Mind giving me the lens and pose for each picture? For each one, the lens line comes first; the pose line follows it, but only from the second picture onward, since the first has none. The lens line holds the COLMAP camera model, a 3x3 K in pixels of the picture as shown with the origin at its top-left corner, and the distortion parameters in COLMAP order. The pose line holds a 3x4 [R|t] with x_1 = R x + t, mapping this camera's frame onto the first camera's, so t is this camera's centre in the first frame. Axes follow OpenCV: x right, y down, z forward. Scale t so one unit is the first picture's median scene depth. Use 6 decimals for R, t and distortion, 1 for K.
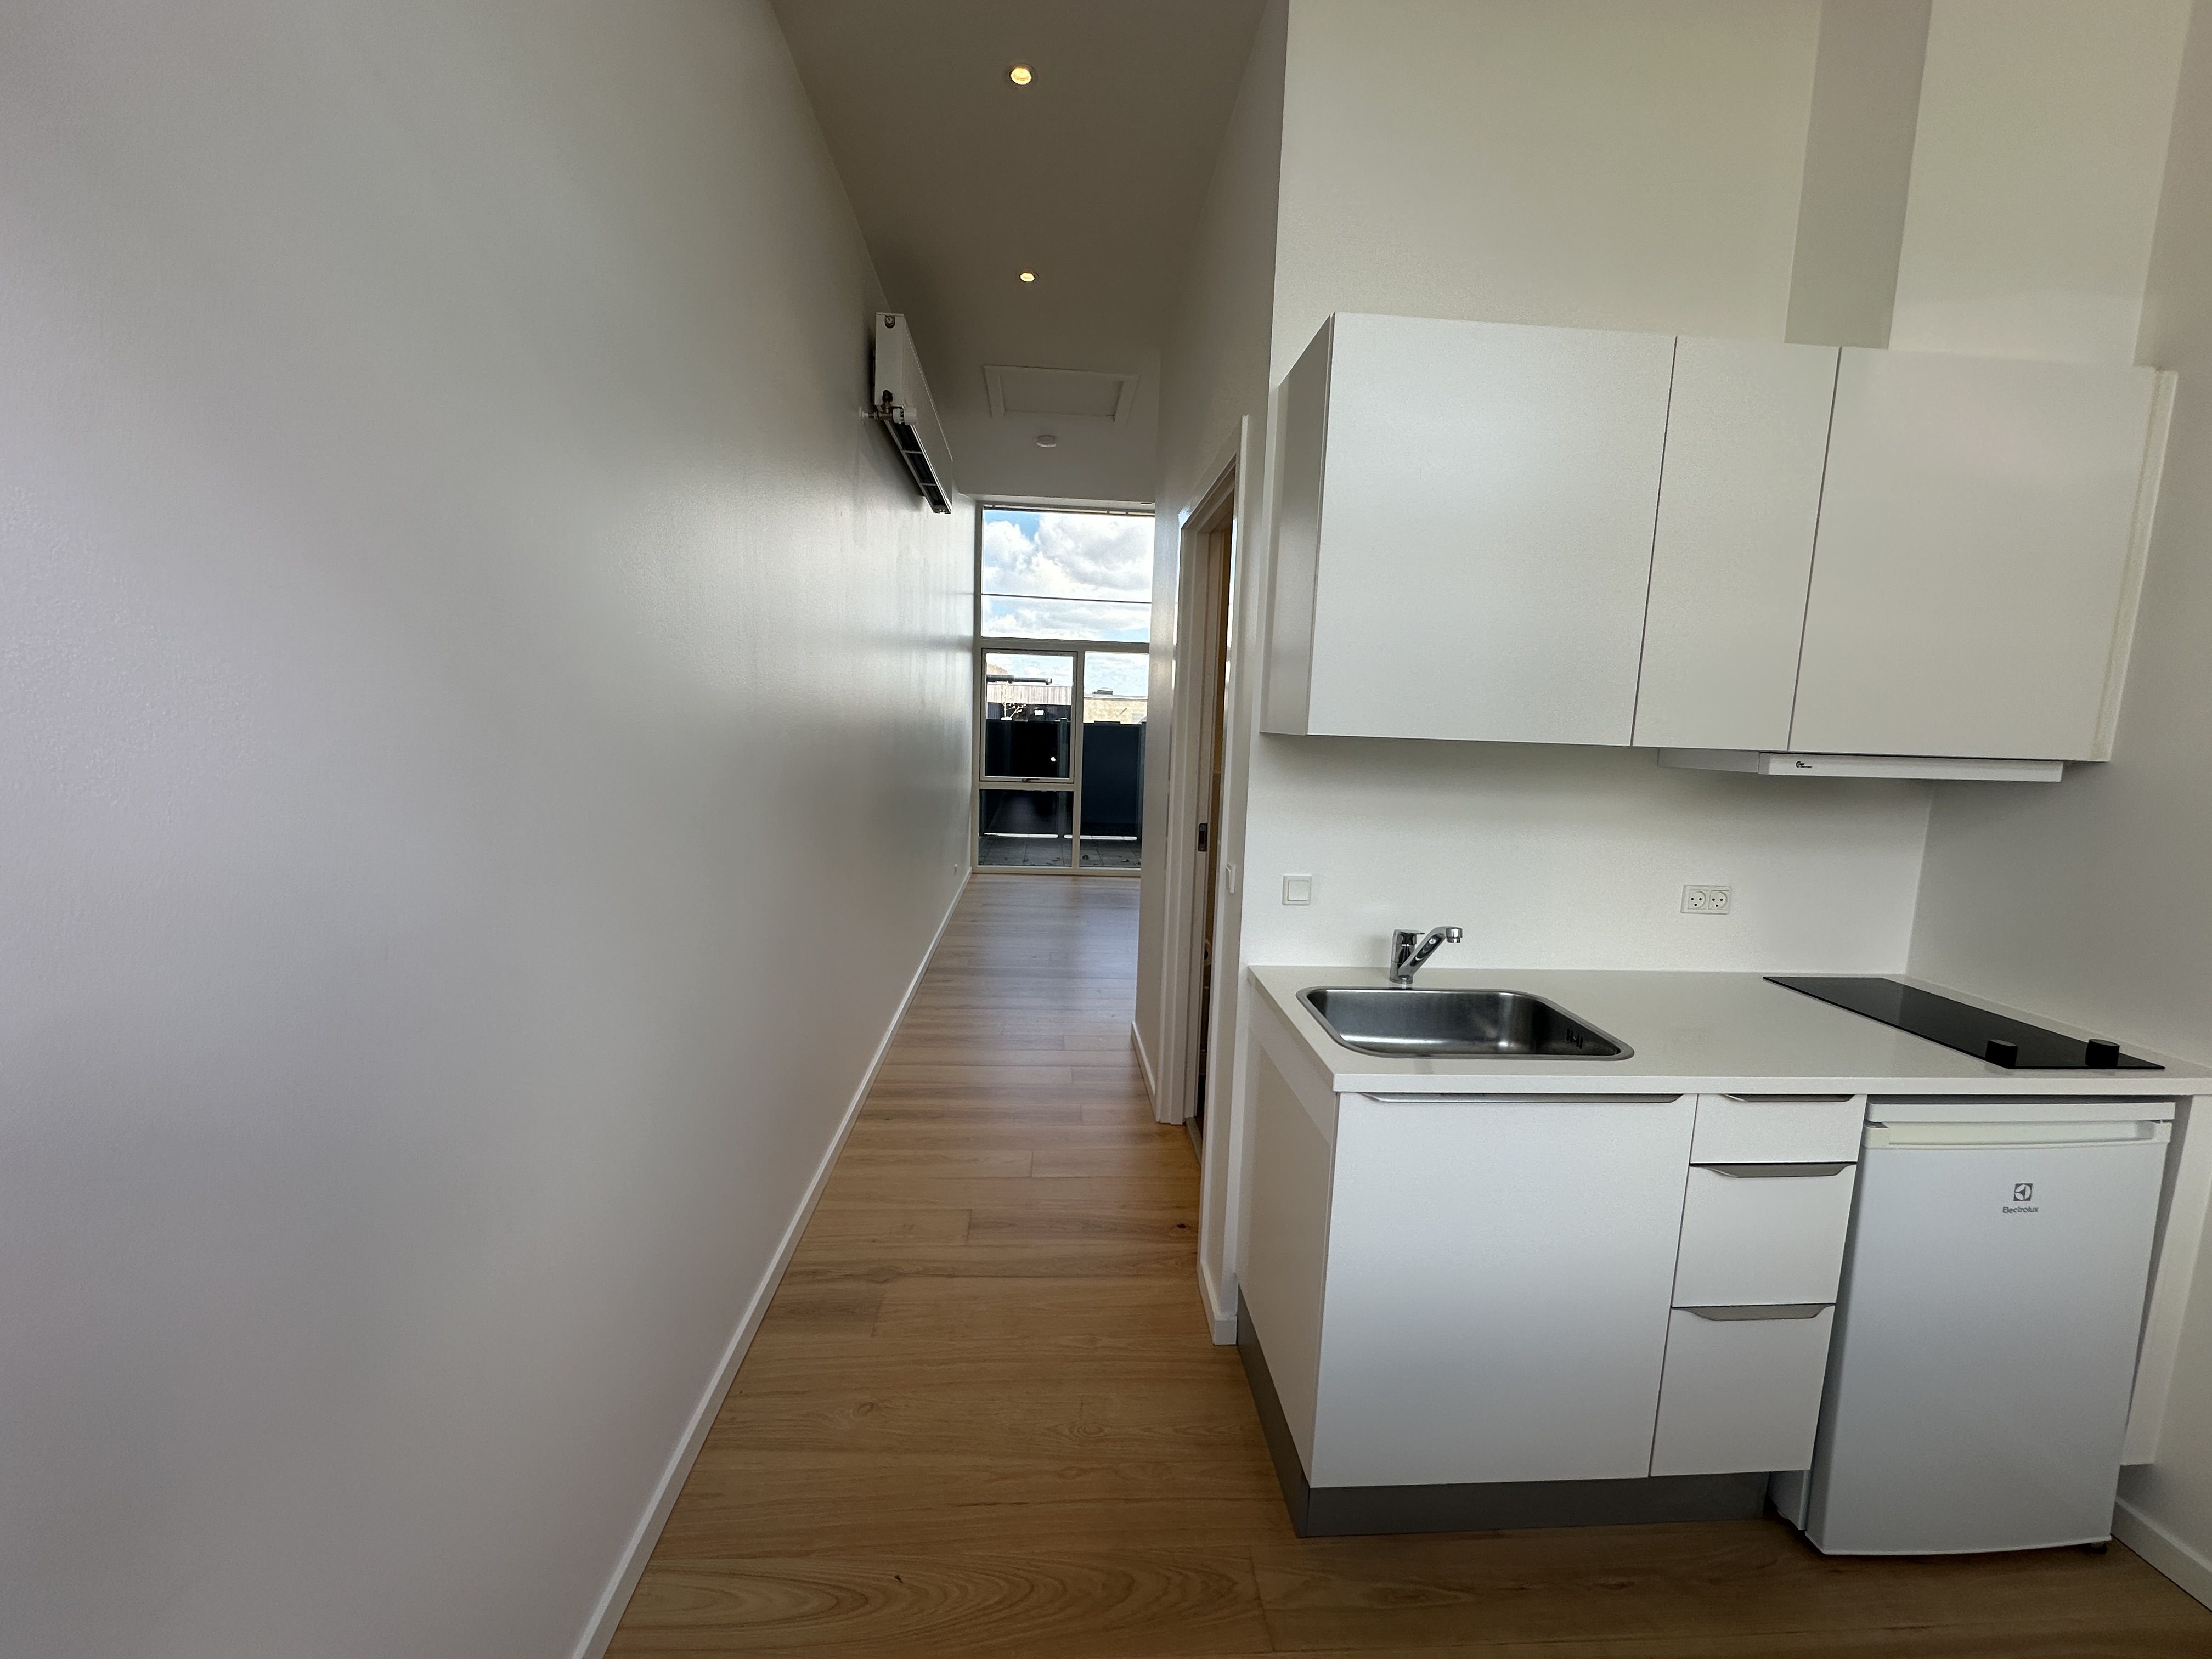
lens RADIAL K [[877.4, 0, 1106.0], [0, 877.4, 829.5], [0, 0, 1]] dist [-0.002455, 0.000604]
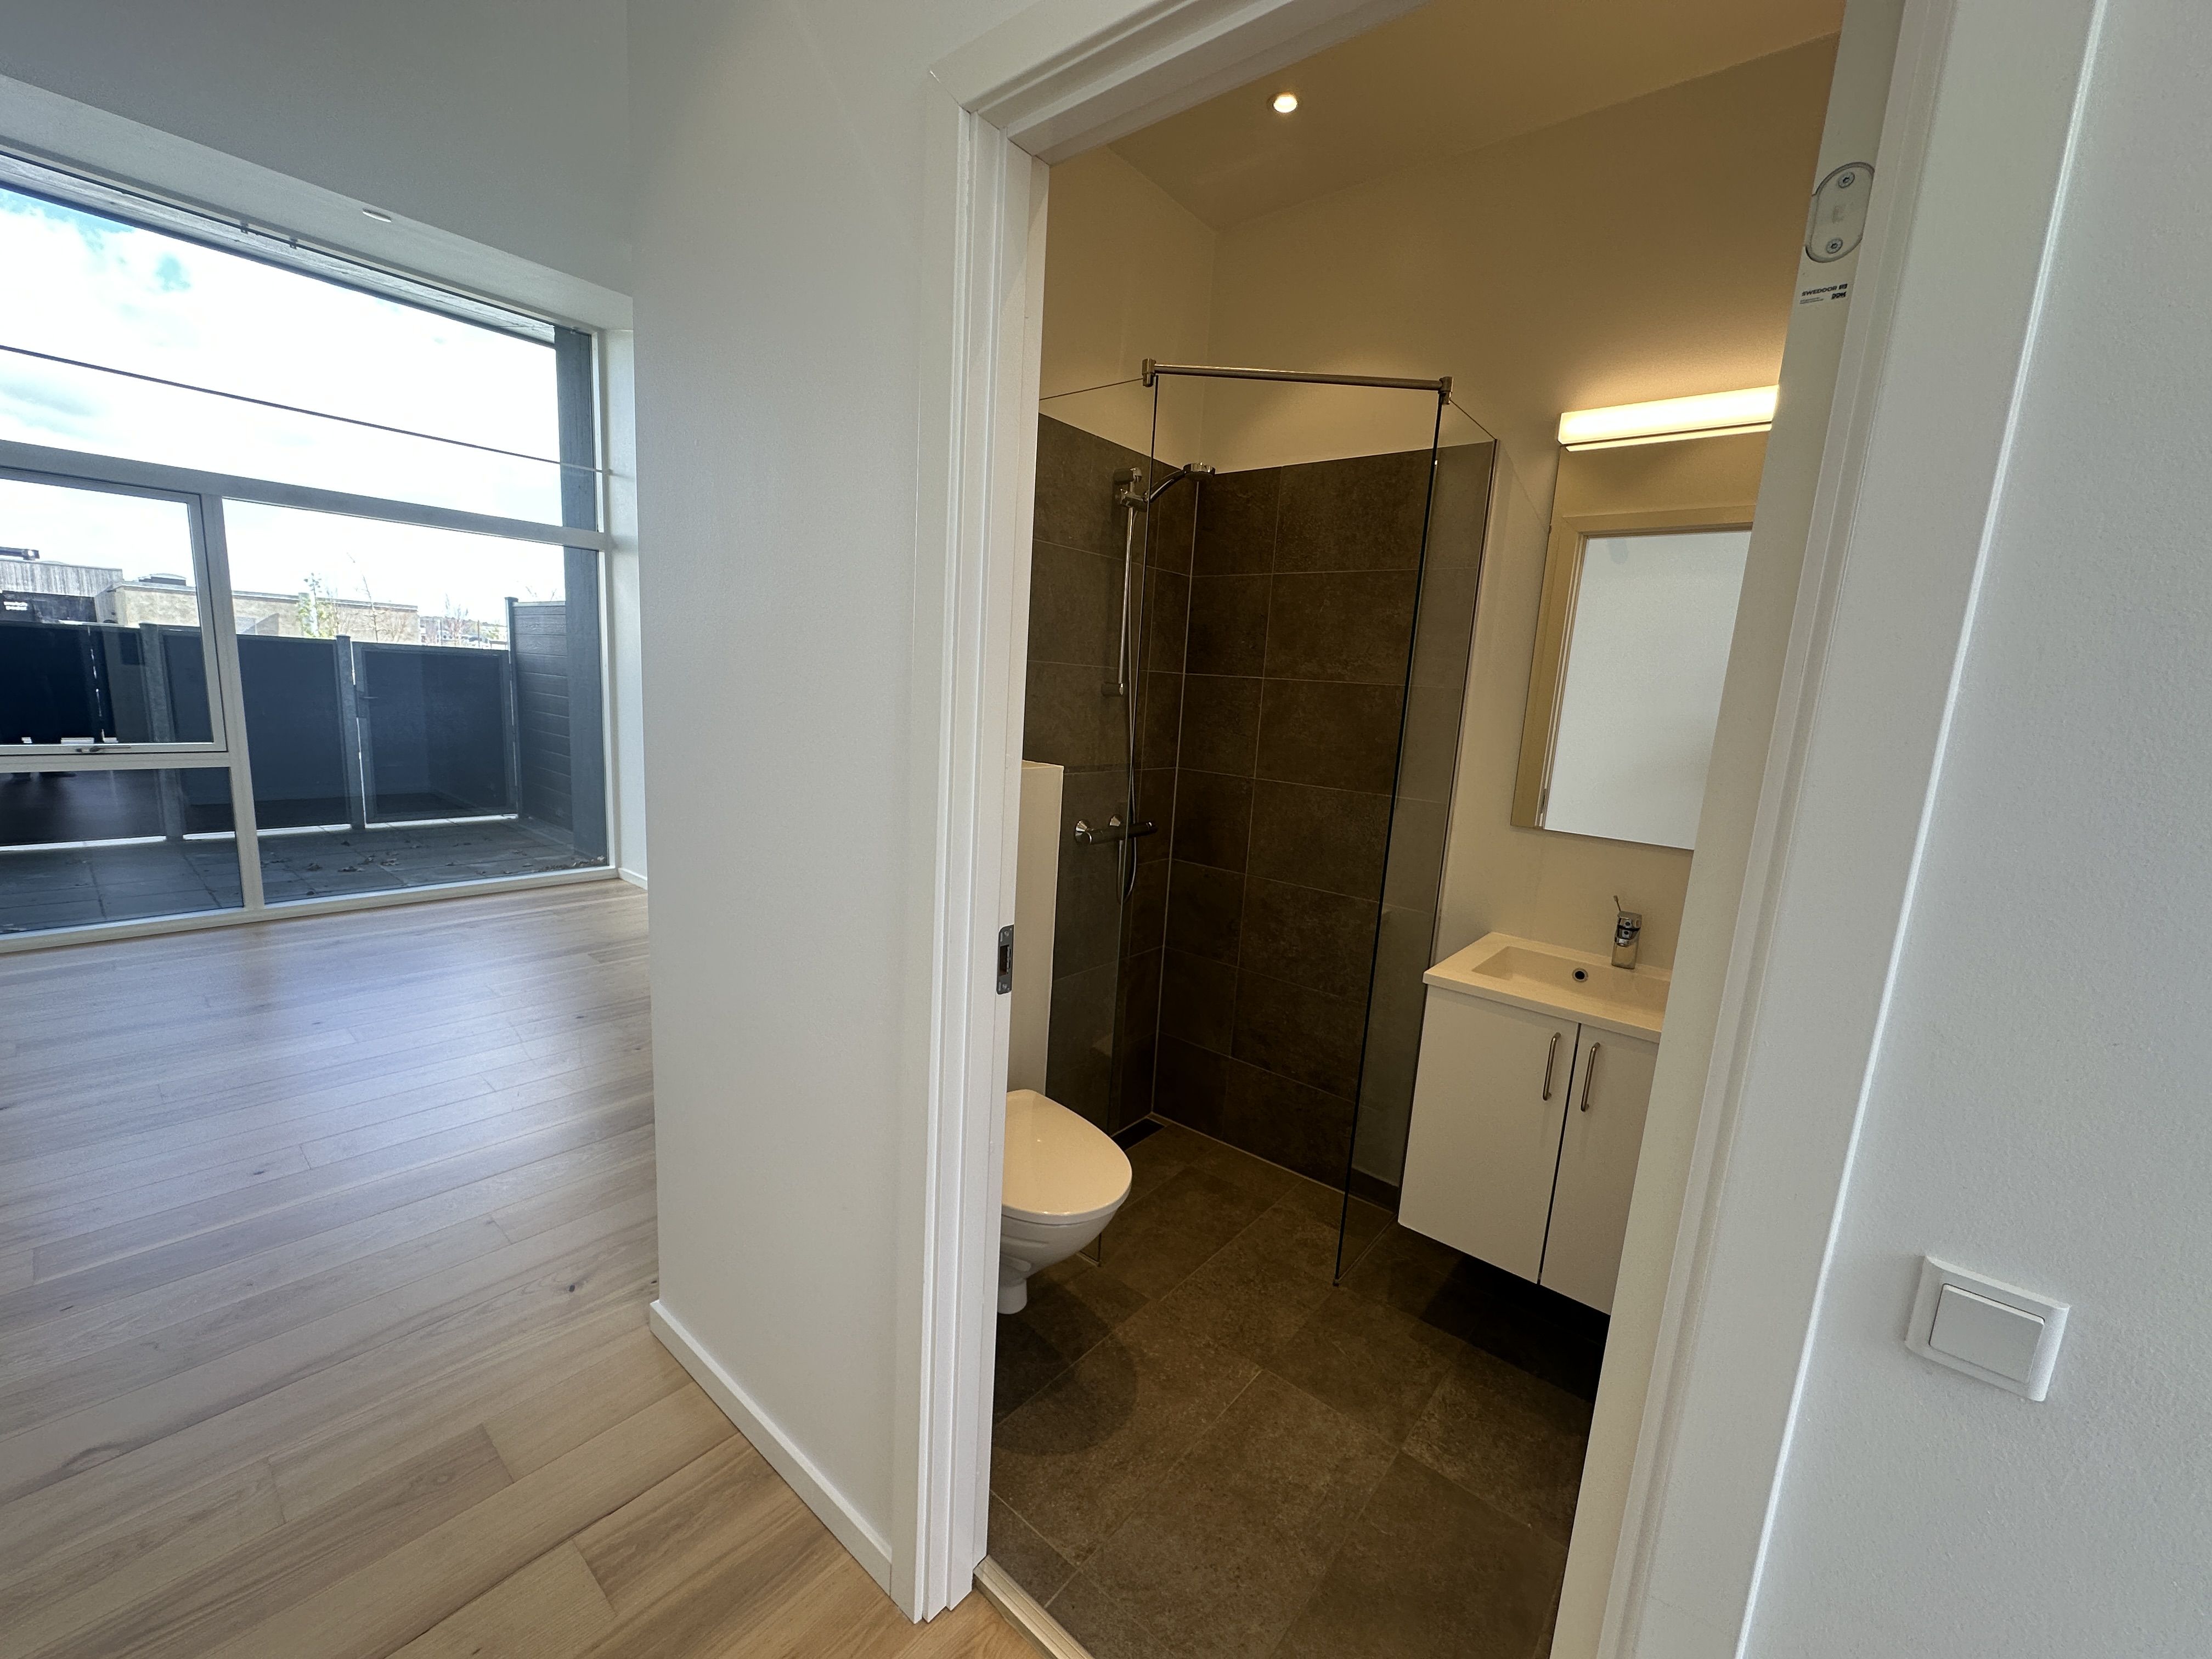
lens RADIAL K [[877.4, 0, 1106.0], [0, 877.4, 829.5], [0, 0, 1]] dist [-0.002455, 0.000604]
pose [[0.691550, -0.111538, 0.713665, -0.143462], [0.051651, 0.993113, 0.105162, -0.091697], [-0.720480, -0.035864, 0.692548, 0.677957]]
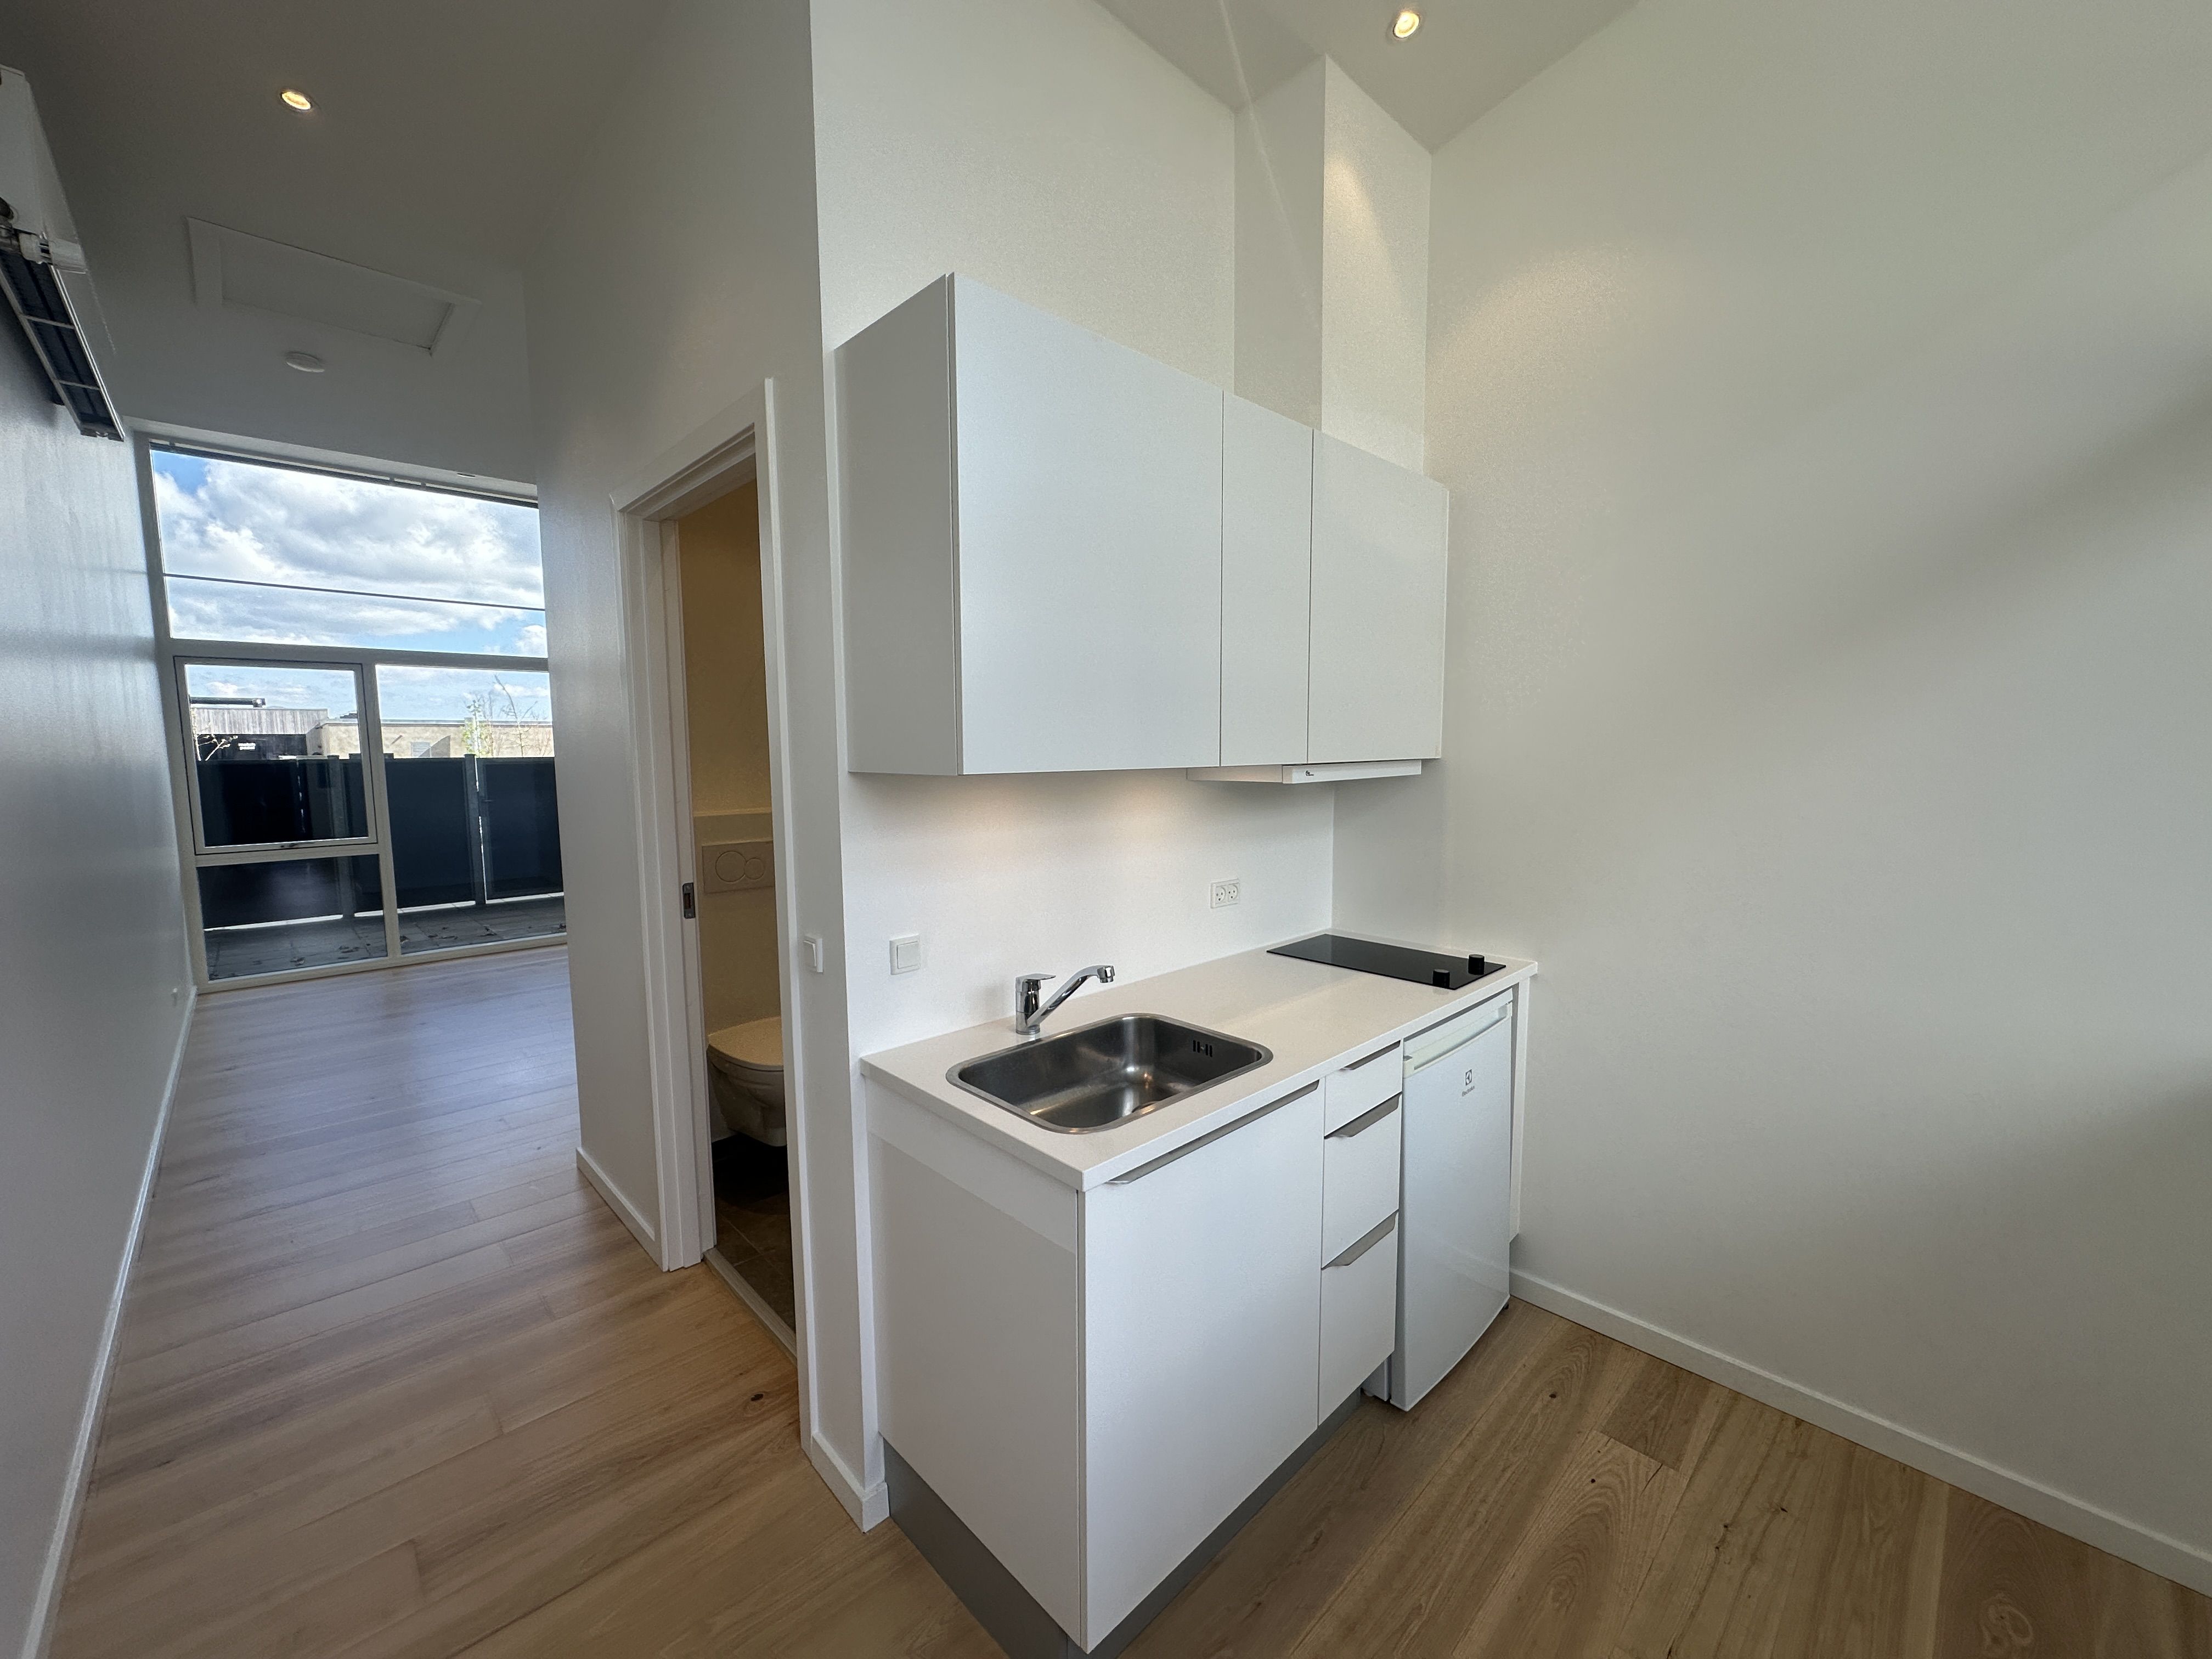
lens RADIAL K [[877.4, 0, 1106.0], [0, 877.4, 829.5], [0, 0, 1]] dist [-0.002455, 0.000604]
pose [[0.764484, -0.101088, 0.636668, -0.101567], [0.113298, 0.993325, 0.021674, -0.029669], [-0.634609, 0.055564, 0.770834, 0.136819]]
